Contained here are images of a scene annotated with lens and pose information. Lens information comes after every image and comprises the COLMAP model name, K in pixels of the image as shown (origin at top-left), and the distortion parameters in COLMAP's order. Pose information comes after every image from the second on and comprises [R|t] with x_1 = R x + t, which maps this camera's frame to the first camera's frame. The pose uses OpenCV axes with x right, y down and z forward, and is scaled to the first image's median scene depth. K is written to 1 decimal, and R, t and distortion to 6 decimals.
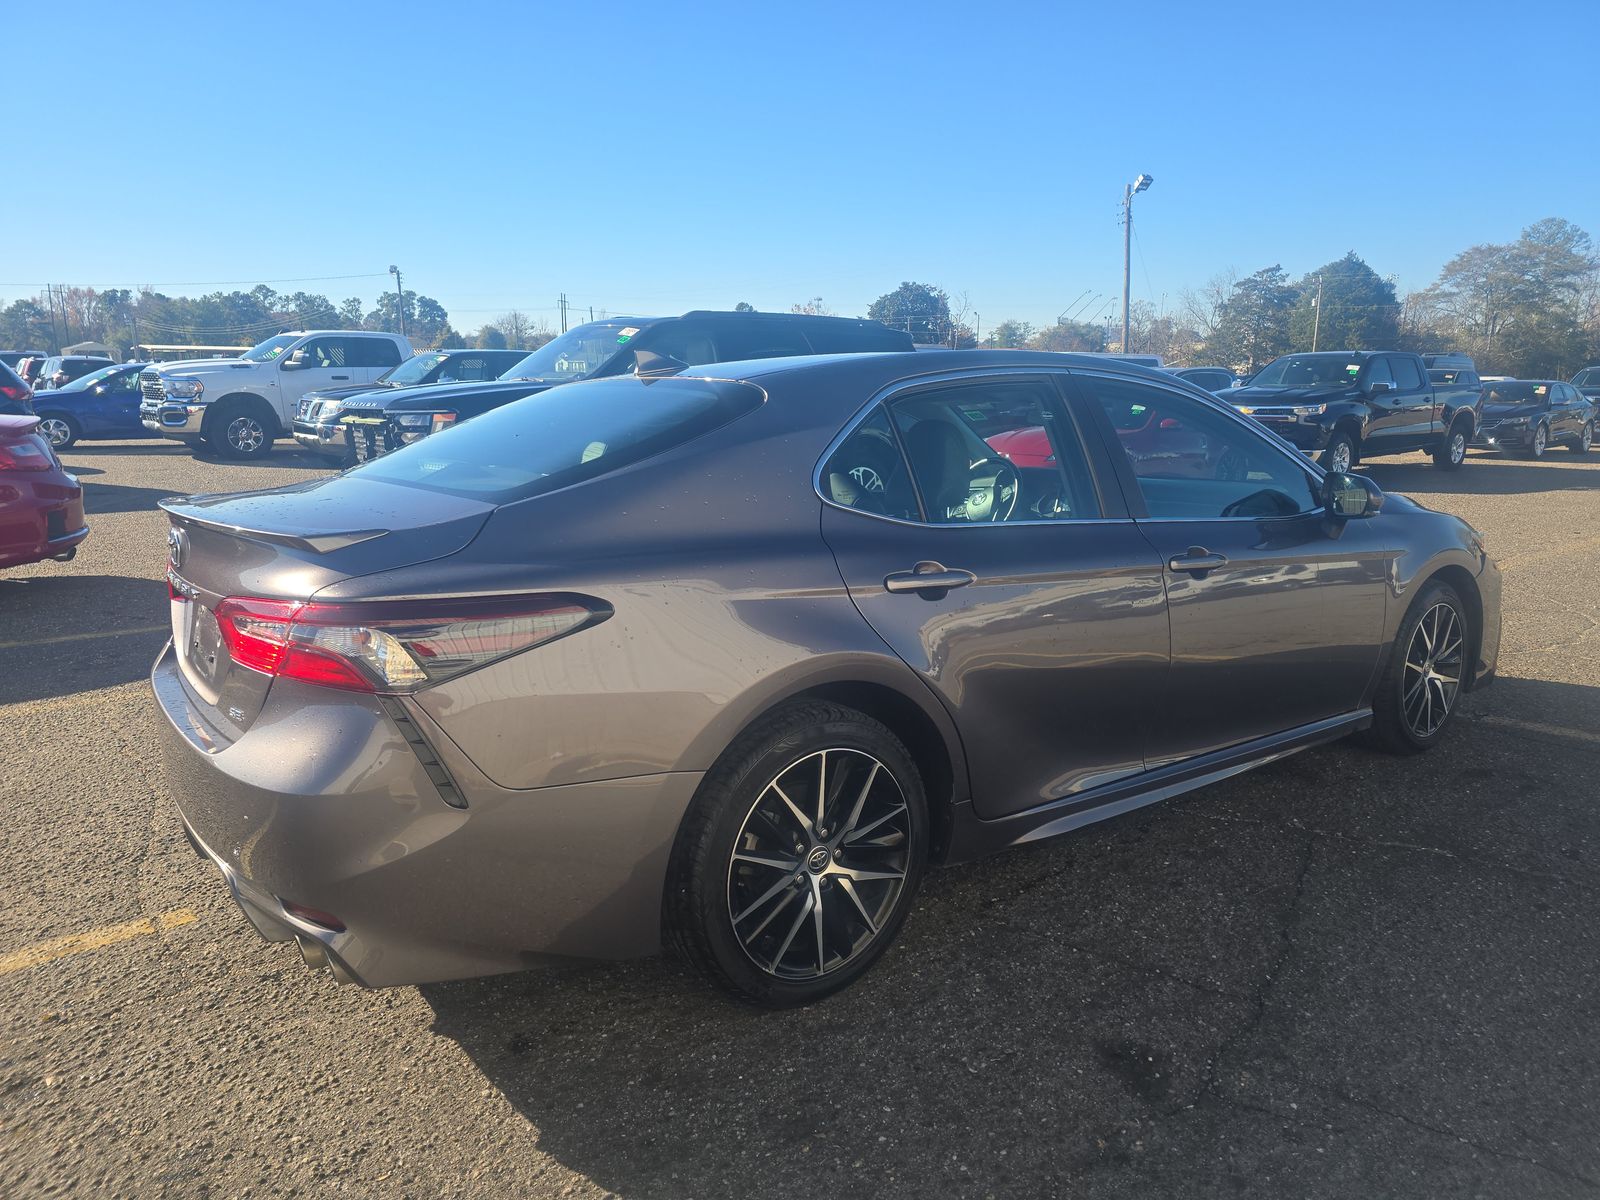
lens RADIAL K [[1078.9, 0, 806.1], [0, 1078.9, 596.6], [0, 0, 1]] dist [0.009179, -0.014811]
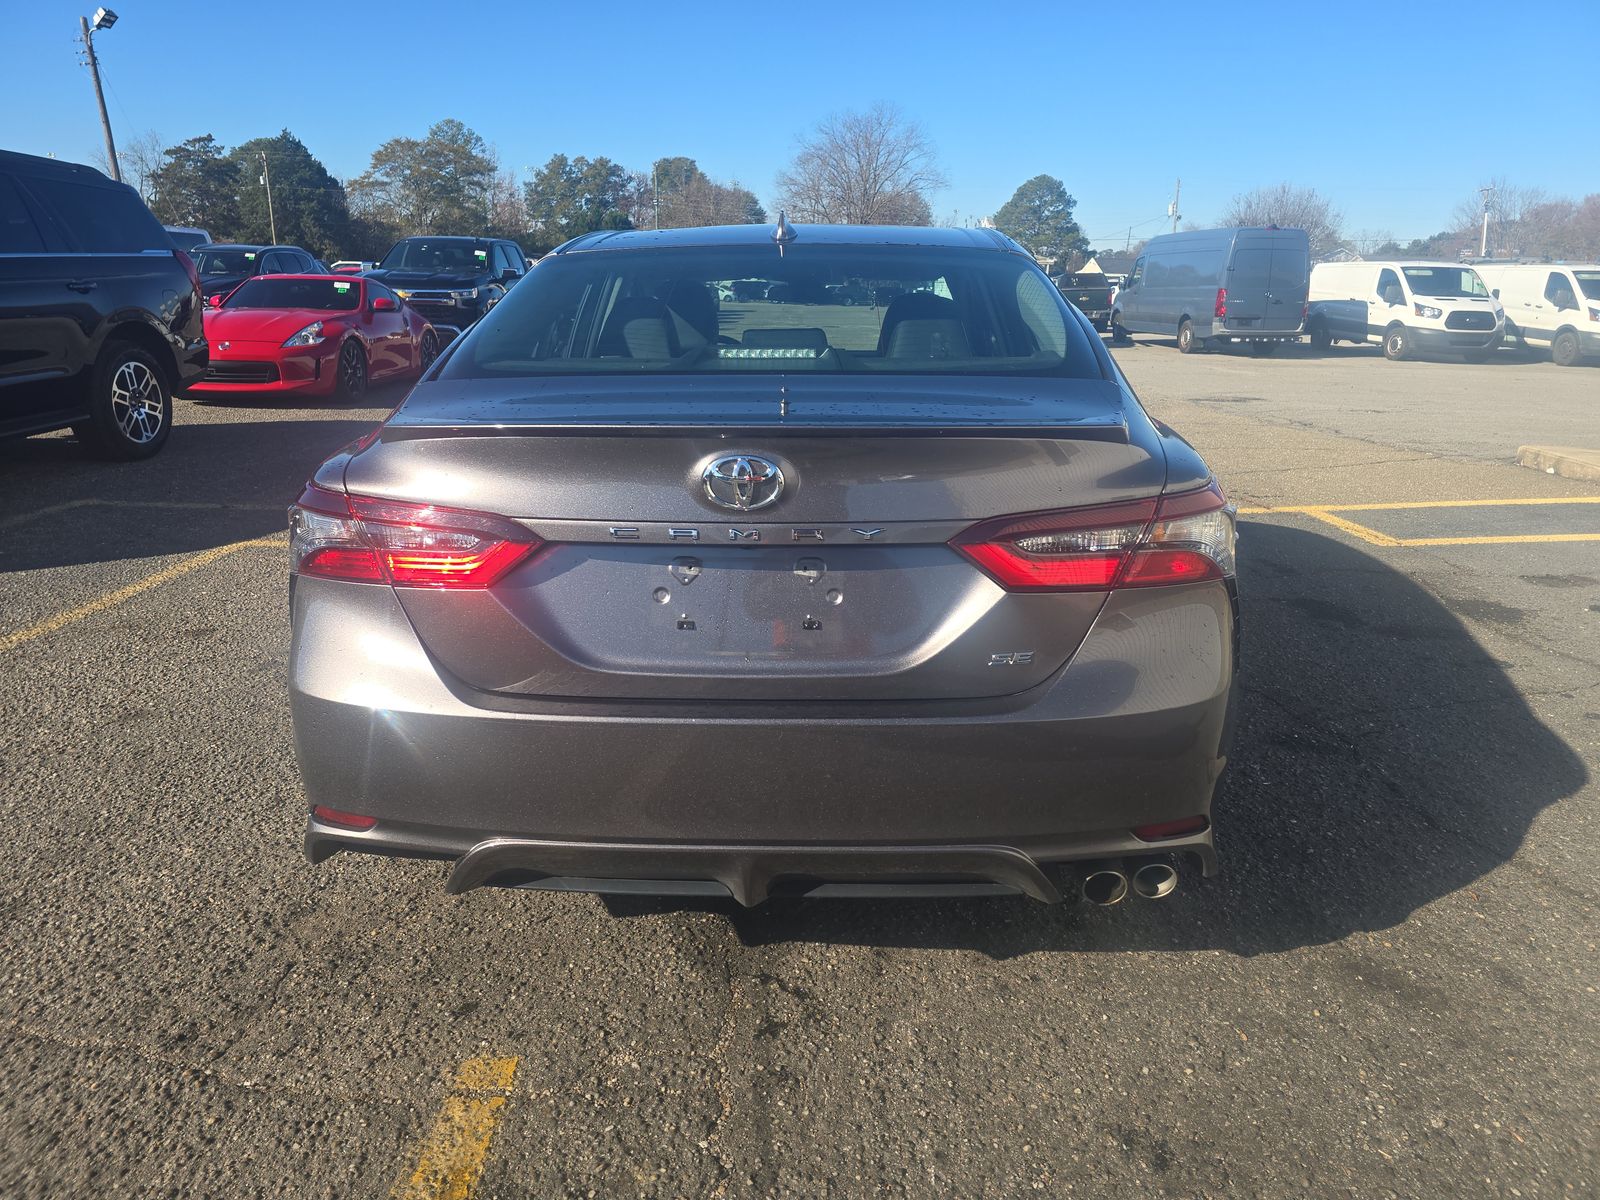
lens RADIAL K [[1078.9, 0, 806.1], [0, 1078.9, 596.6], [0, 0, 1]] dist [0.009179, -0.014811]
pose [[0.629522, -0.200188, 0.750751, -0.162976], [0.123393, 0.979735, 0.157778, -0.010913], [-0.767122, -0.006687, 0.641466, 0.079786]]
